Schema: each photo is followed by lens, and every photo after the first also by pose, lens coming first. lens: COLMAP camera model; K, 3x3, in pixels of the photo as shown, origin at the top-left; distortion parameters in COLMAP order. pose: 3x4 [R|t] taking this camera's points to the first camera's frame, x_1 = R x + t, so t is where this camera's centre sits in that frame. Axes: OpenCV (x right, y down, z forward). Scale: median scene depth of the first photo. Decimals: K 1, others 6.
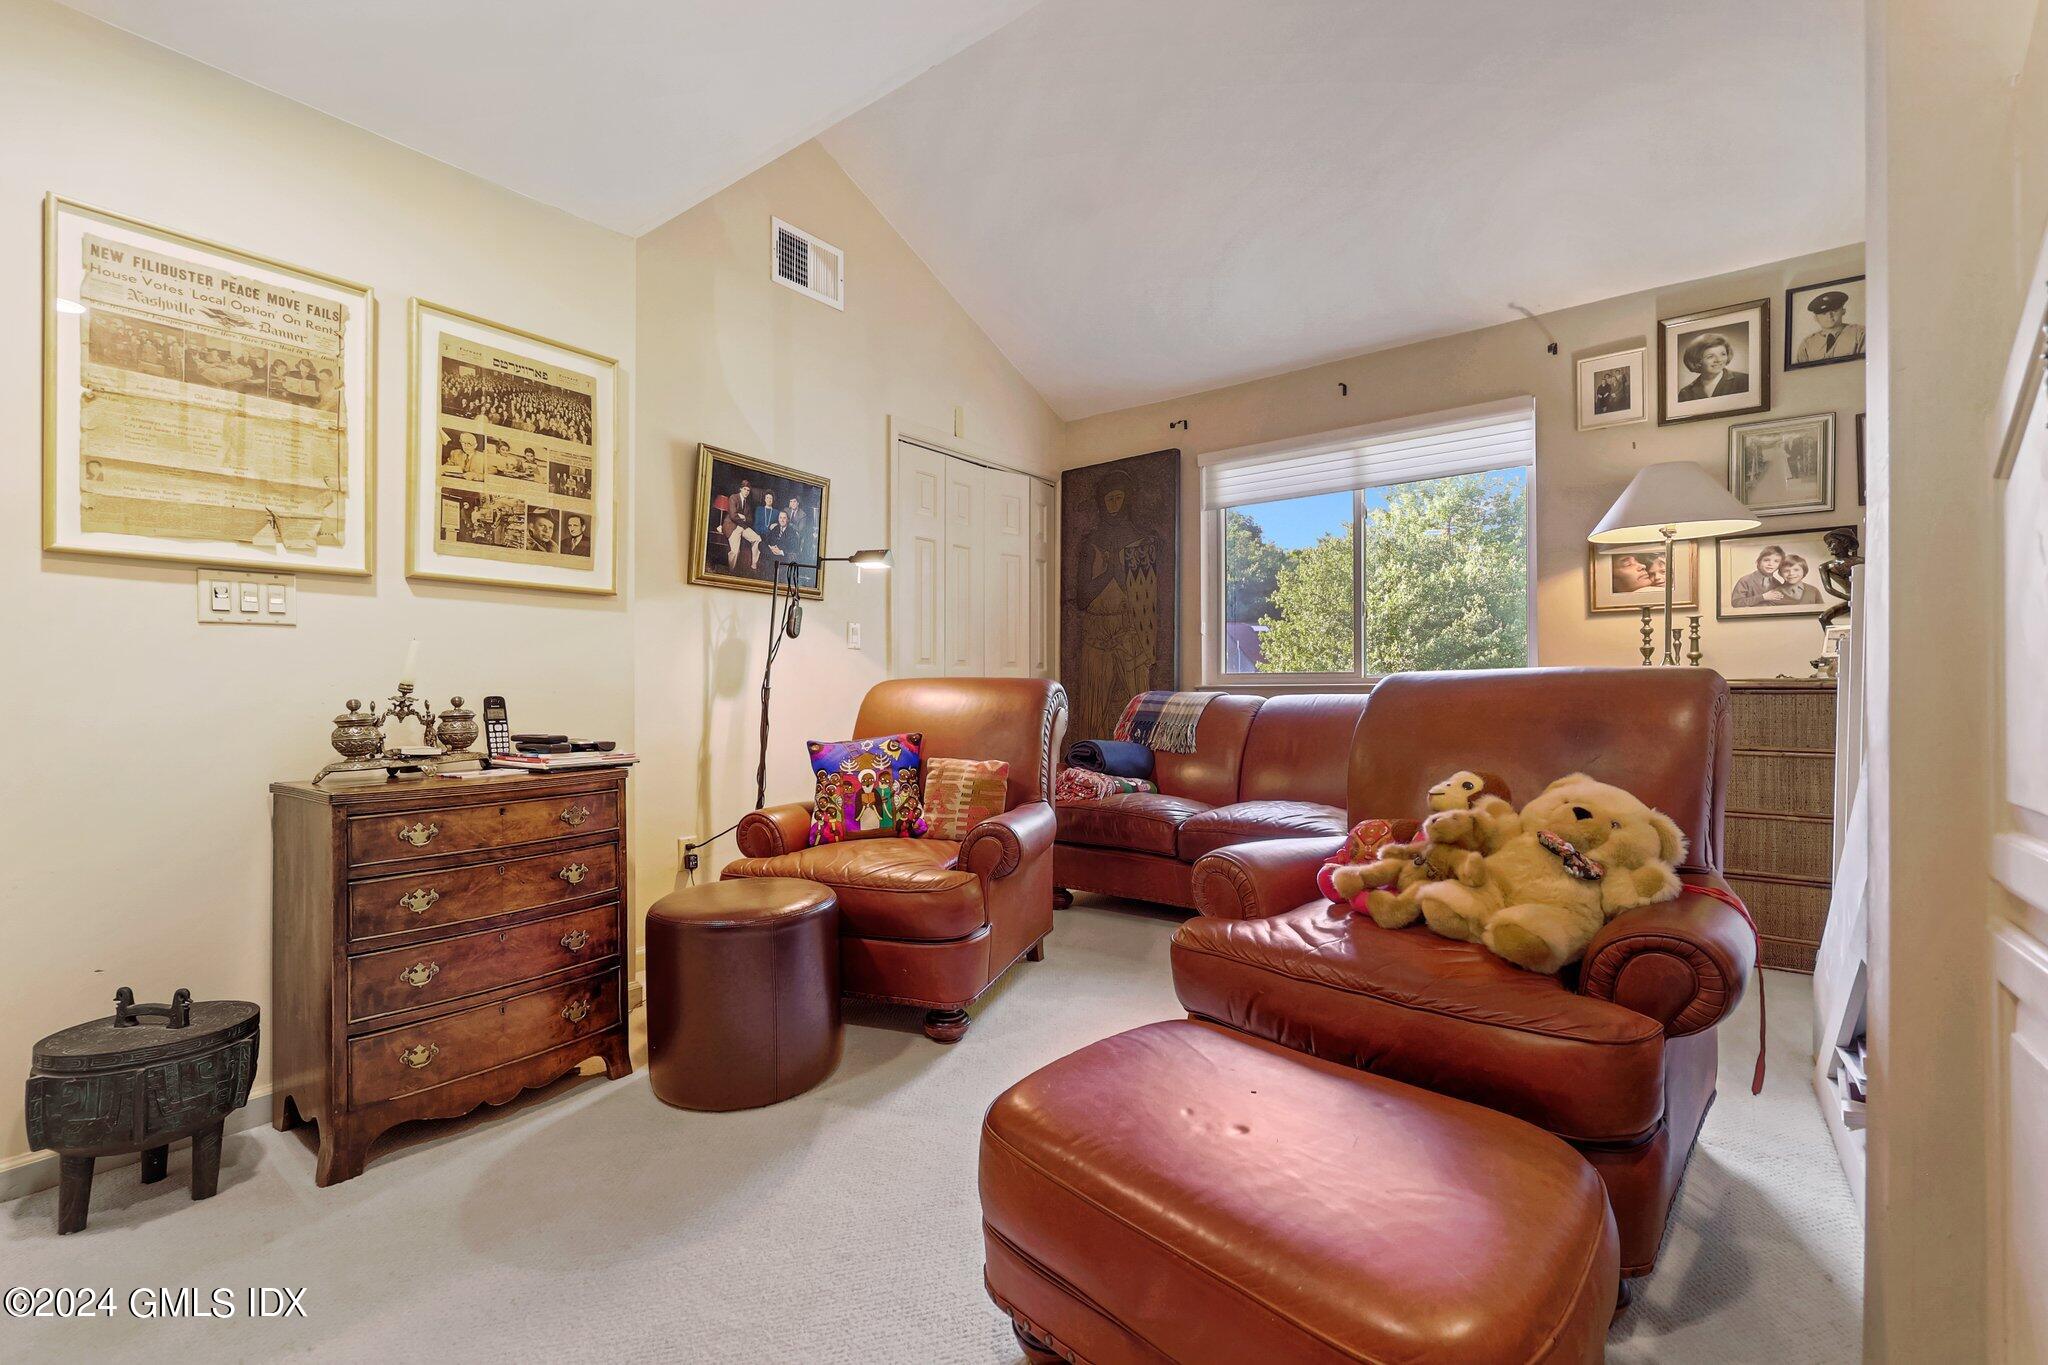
lens RADIAL K [[894.0, 0, 1024.8], [0, 894.0, 685.1], [0, 0, 1]] dist [0.000703, -0.000053]
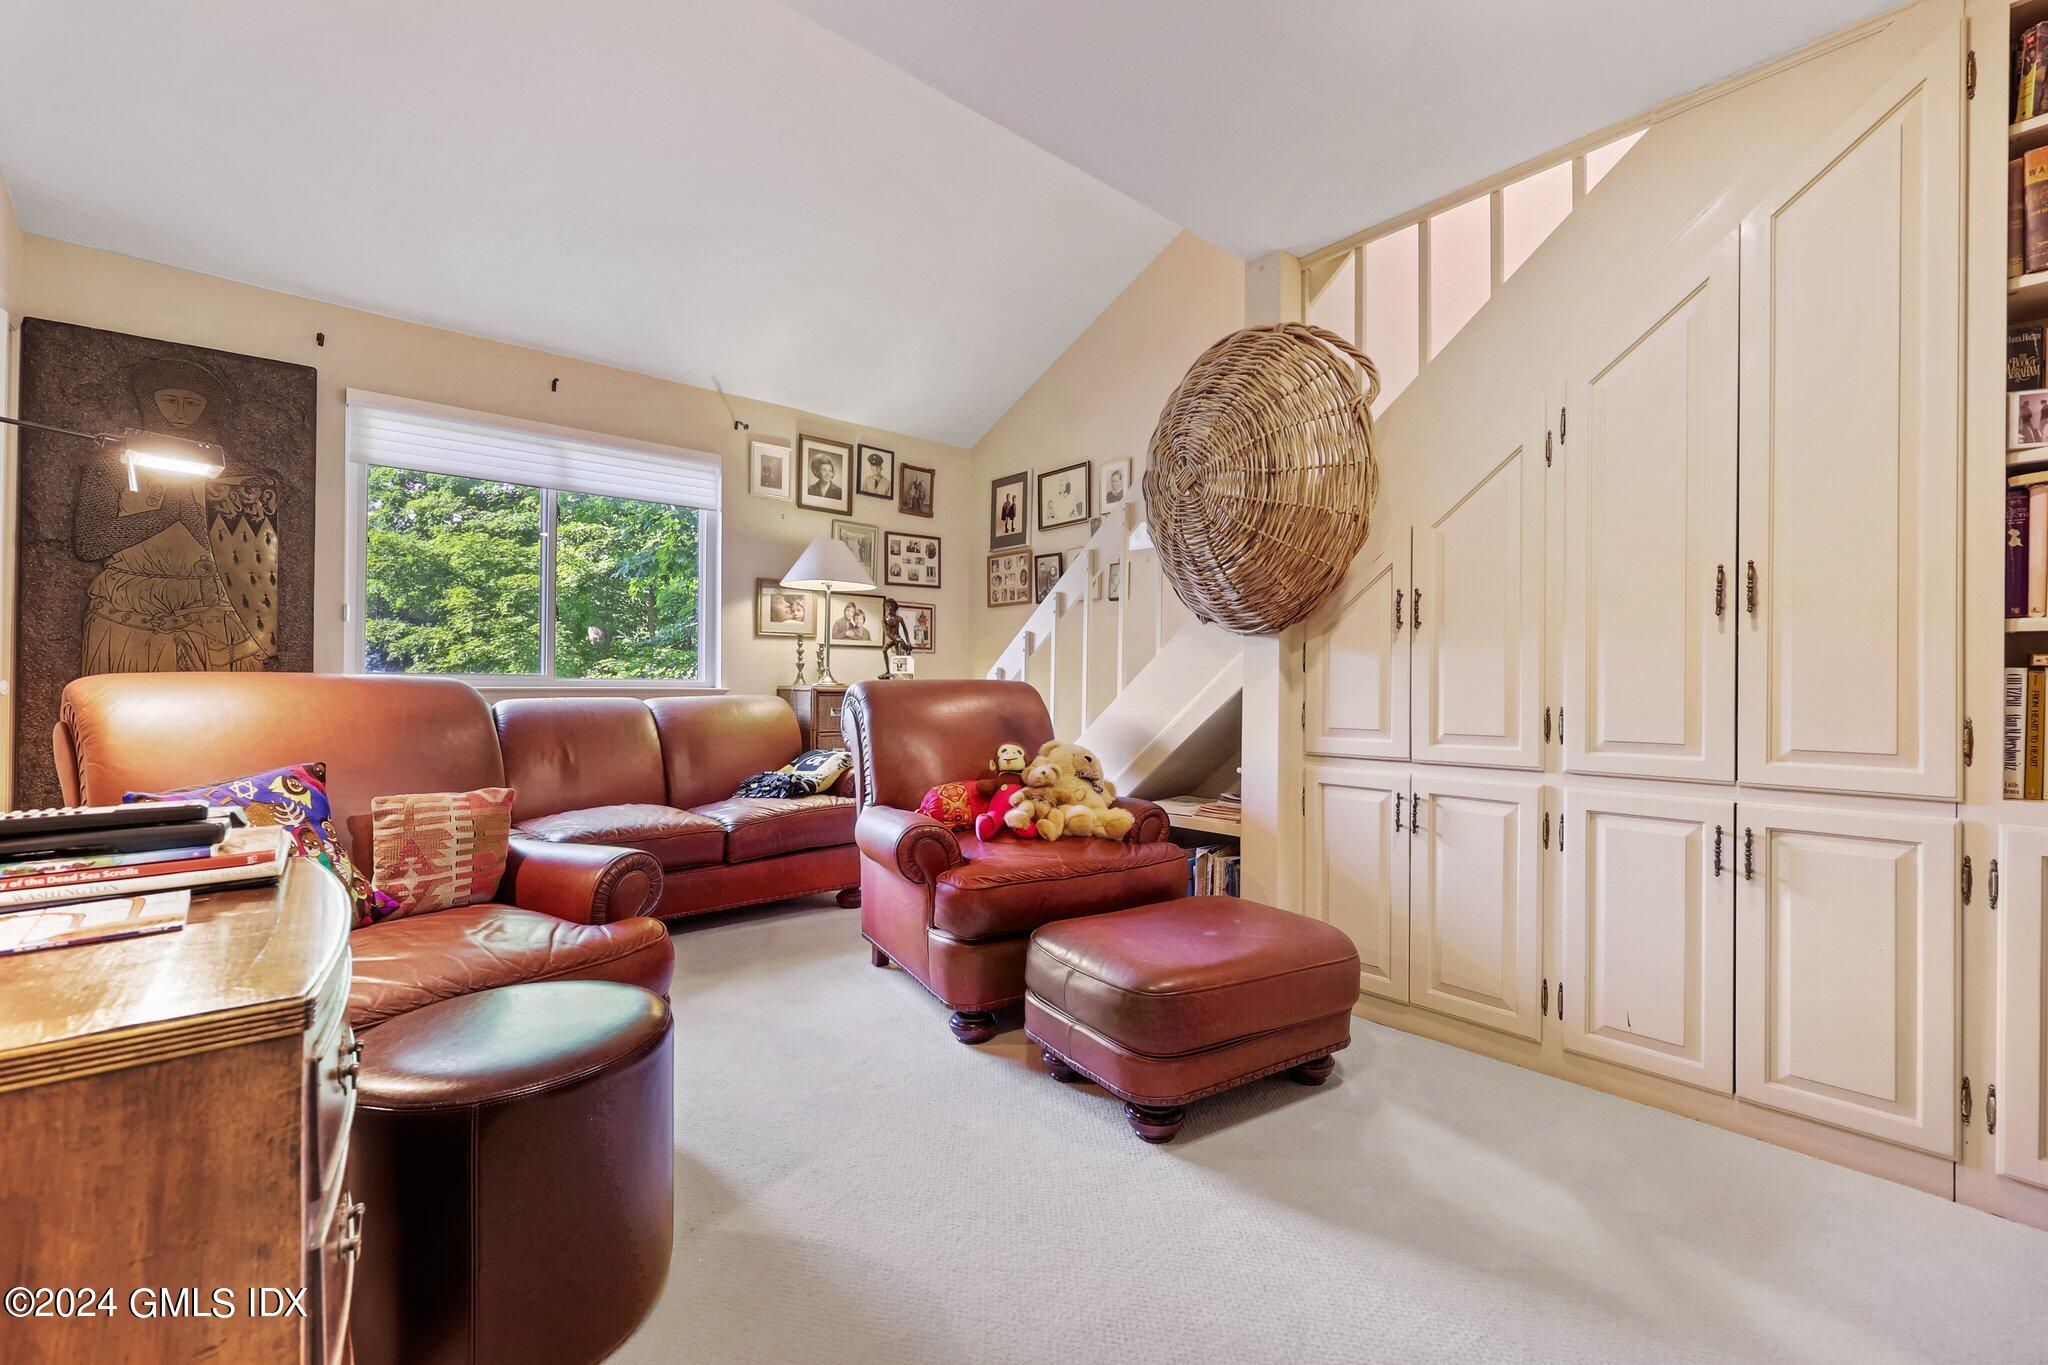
lens RADIAL K [[894.0, 0, 1024.8], [0, 894.0, 685.1], [0, 0, 1]] dist [0.000703, -0.000053]
pose [[0.177807, 0.009520, 0.984019, -0.636070], [-0.003864, 0.999952, -0.008976, 0.003760], [-0.984058, -0.002206, 0.177835, 0.403143]]
